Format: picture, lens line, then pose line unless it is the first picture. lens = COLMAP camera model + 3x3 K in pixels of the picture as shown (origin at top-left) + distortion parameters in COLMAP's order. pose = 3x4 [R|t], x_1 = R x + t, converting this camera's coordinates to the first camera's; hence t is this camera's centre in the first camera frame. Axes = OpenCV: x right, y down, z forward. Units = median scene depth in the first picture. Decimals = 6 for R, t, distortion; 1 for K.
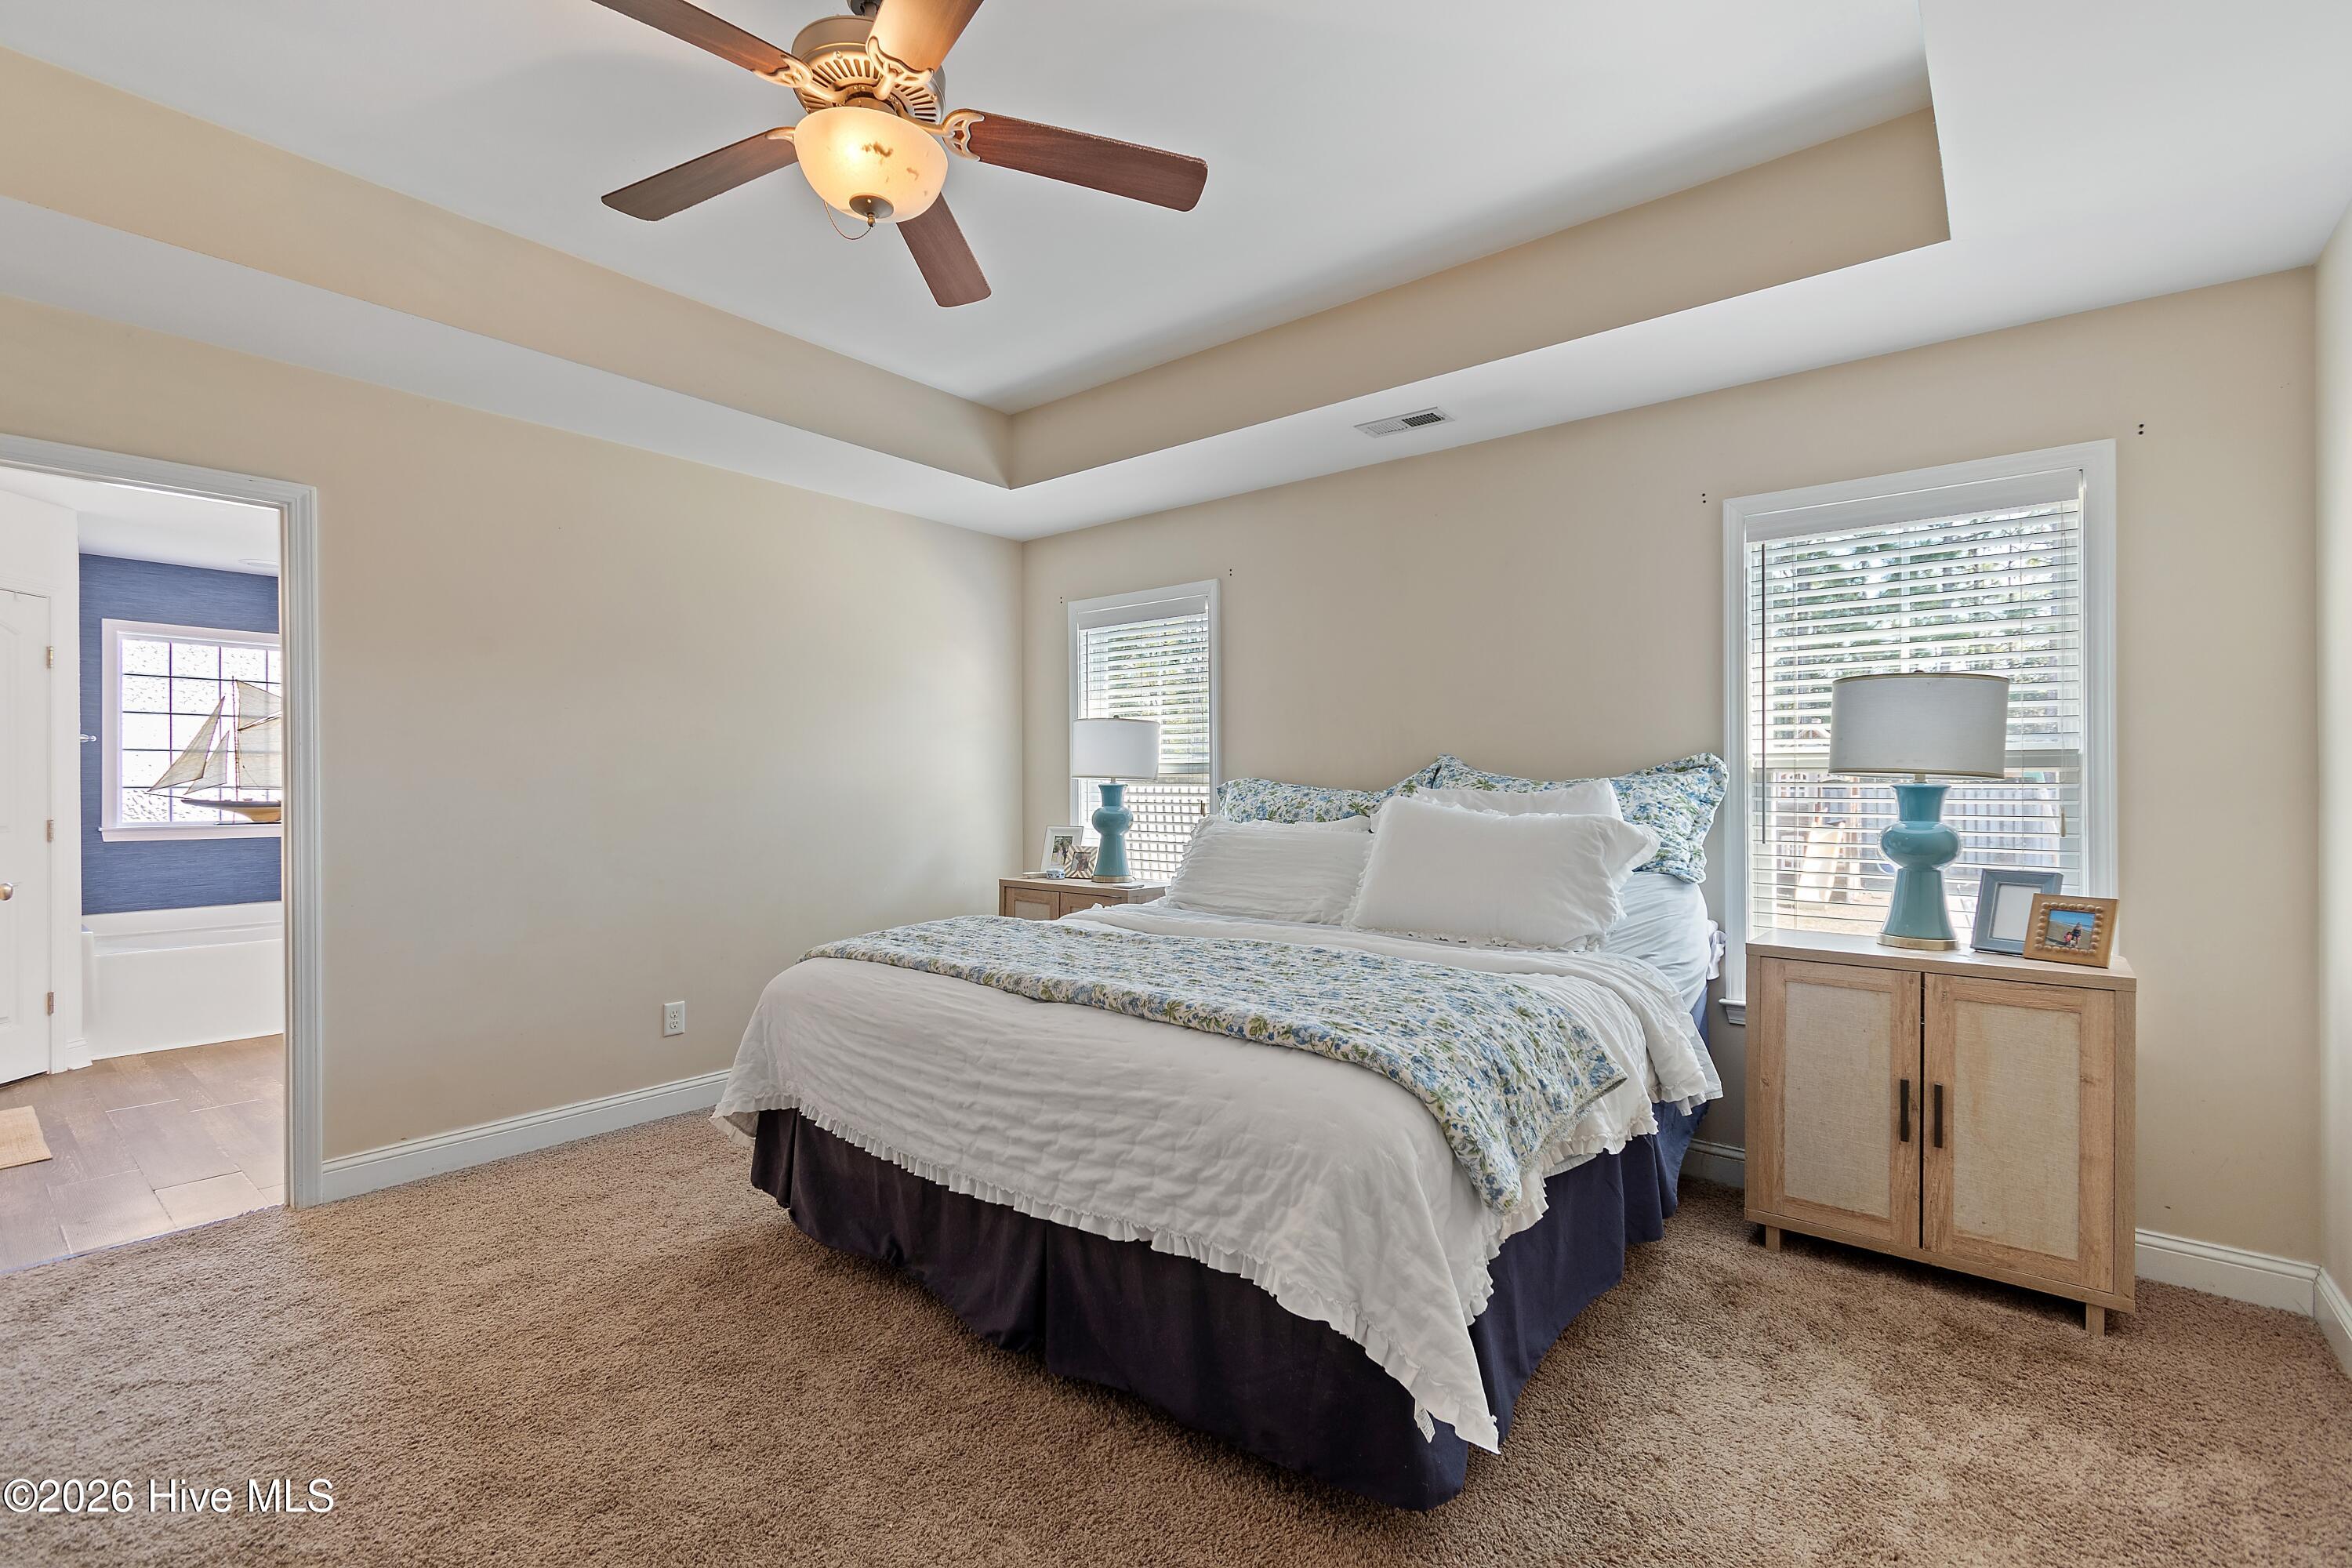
lens RADIAL K [[1035.6, 0, 1173.2], [0, 1035.6, 785.5], [0, 0, 1]] dist [0.003370, -0.001678]
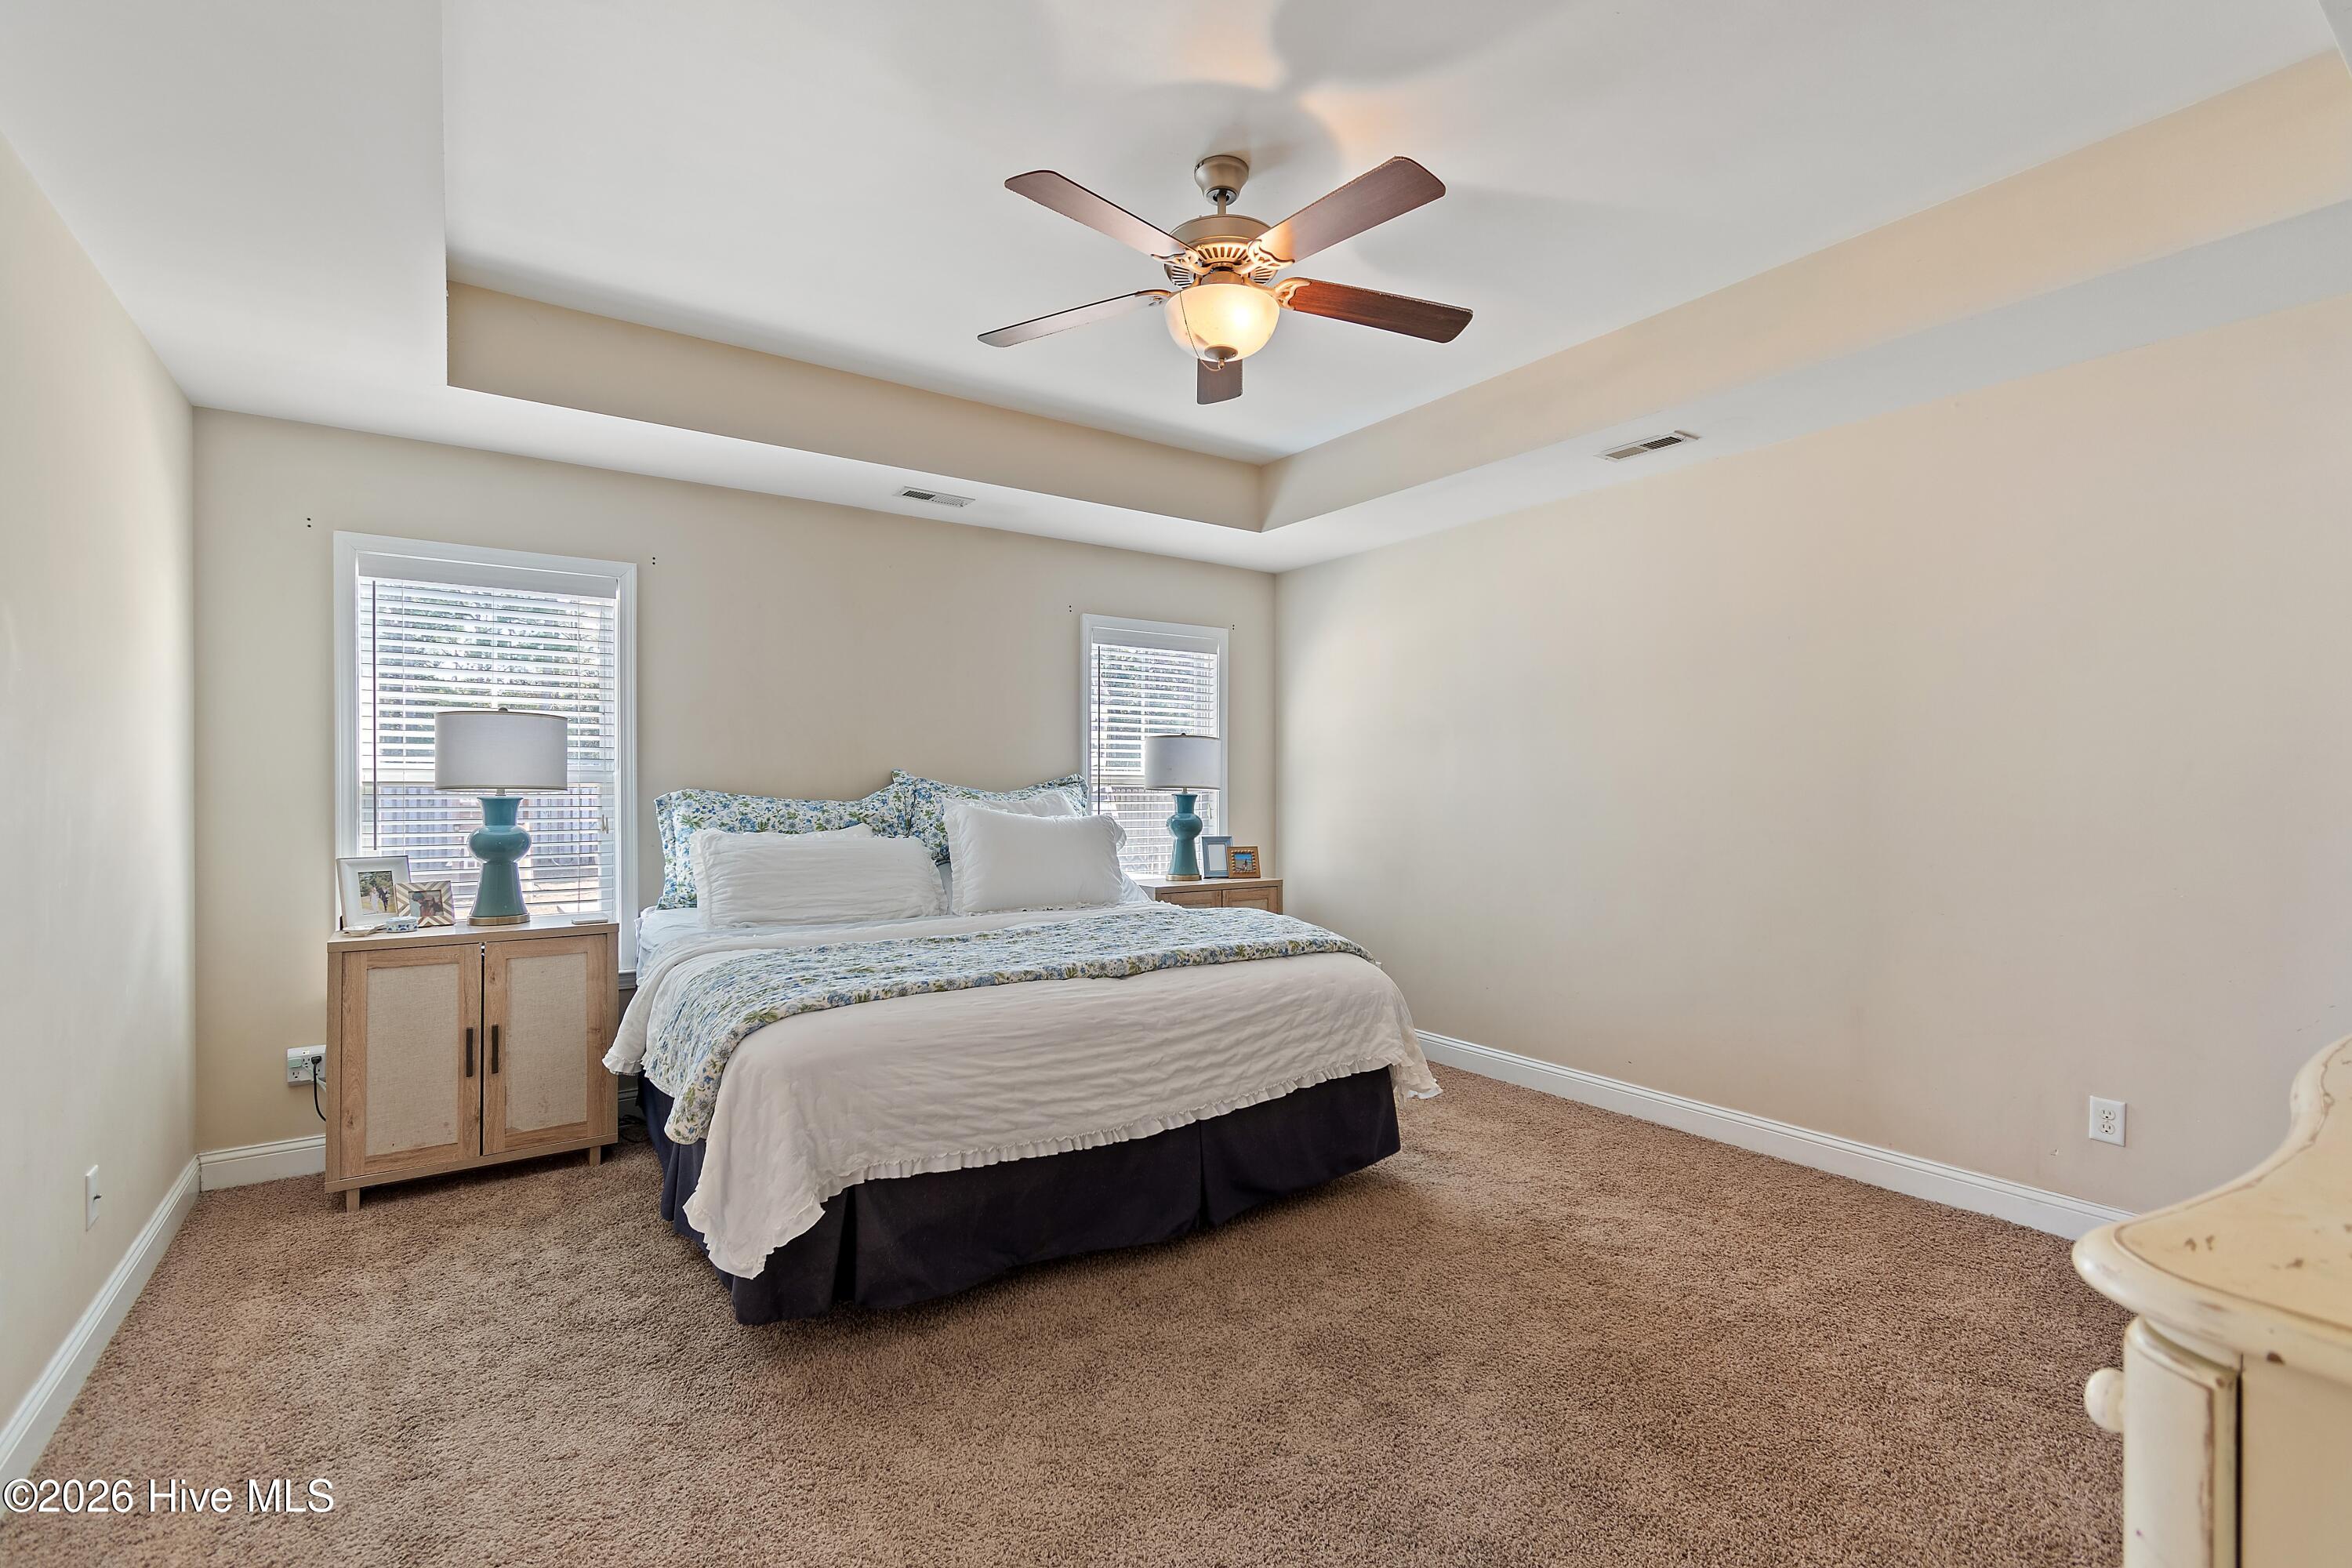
lens RADIAL K [[1035.6, 0, 1173.2], [0, 1035.6, 785.5], [0, 0, 1]] dist [0.003370, -0.001678]
pose [[0.277639, -0.002117, 0.960683, -1.193009], [-0.000591, 0.999997, 0.002375, -0.022025], [-0.960685, -0.001227, 0.277637, 0.547597]]
